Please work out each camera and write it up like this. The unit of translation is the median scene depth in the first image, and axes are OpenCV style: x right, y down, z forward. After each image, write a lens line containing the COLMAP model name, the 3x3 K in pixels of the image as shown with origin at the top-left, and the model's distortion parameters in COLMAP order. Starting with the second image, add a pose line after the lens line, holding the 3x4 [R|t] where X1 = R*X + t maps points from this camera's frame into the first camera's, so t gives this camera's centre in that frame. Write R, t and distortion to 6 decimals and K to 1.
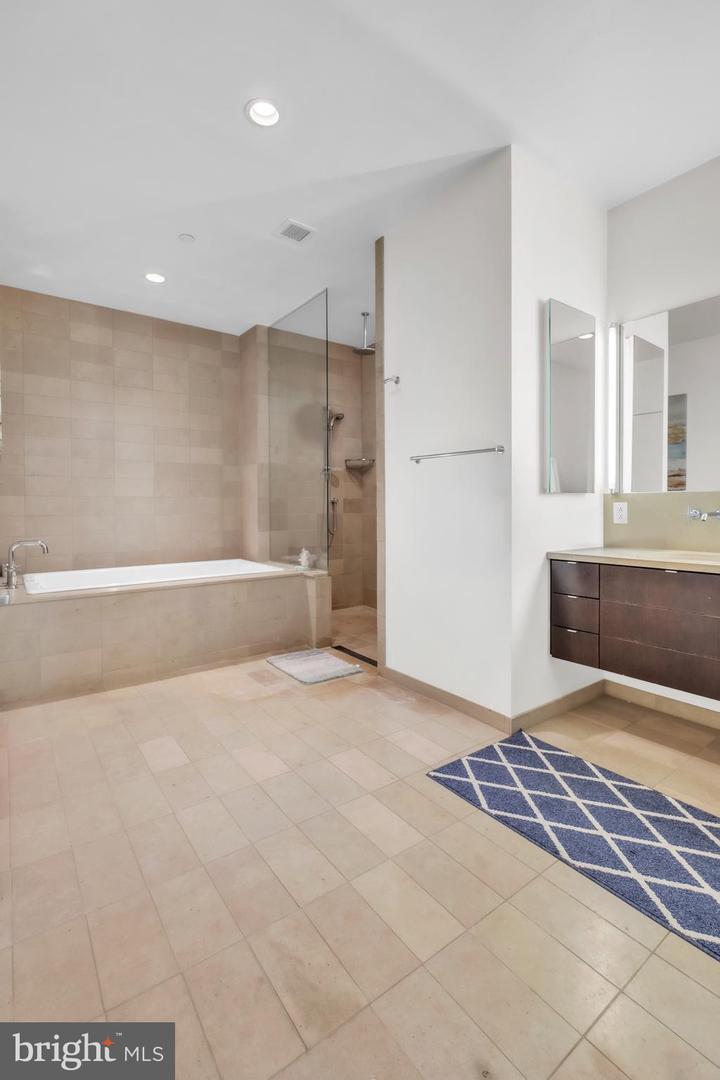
lens RADIAL K [[478.5, 0, 358.2], [0, 478.5, 516.2], [0, 0, 1]] dist [-0.001617, 0.000072]
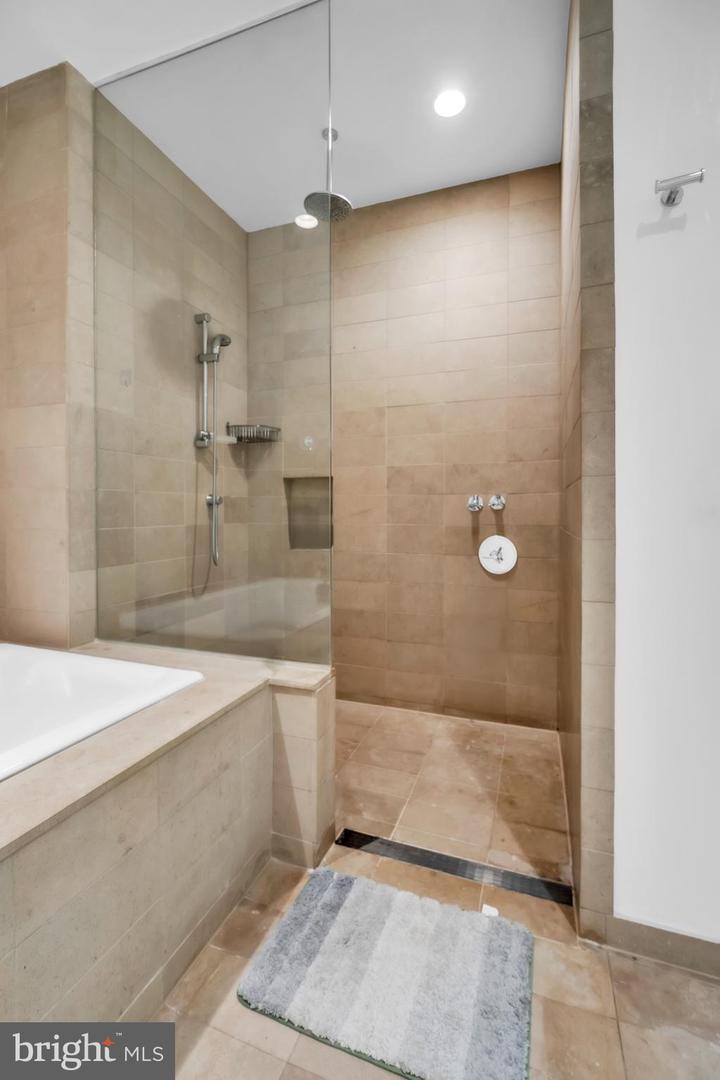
lens RADIAL K [[478.5, 0, 358.2], [0, 478.5, 516.2], [0, 0, 1]] dist [-0.001617, 0.000072]
pose [[0.829574, 0.001731, 0.558394, -0.230449], [0.001486, 0.999985, -0.005307, -0.012641], [-0.558394, 0.005233, 0.829559, 0.523635]]
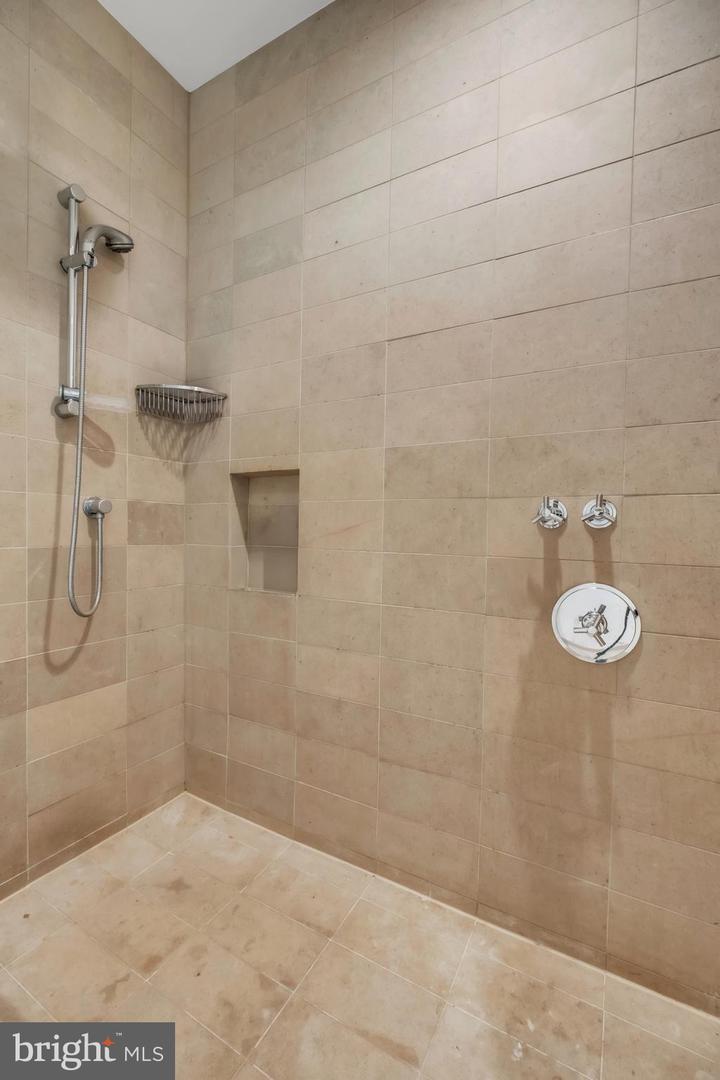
lens RADIAL K [[469.0, 0, 357.3], [0, 469.0, 544.9], [0, 0, 1]] dist [-0.001259, -0.000102]
pose [[0.908404, 0.008061, 0.418015, -0.024947], [-0.016826, 0.999709, 0.017285, -0.016209], [-0.417754, -0.022735, 0.908276, 0.706313]]
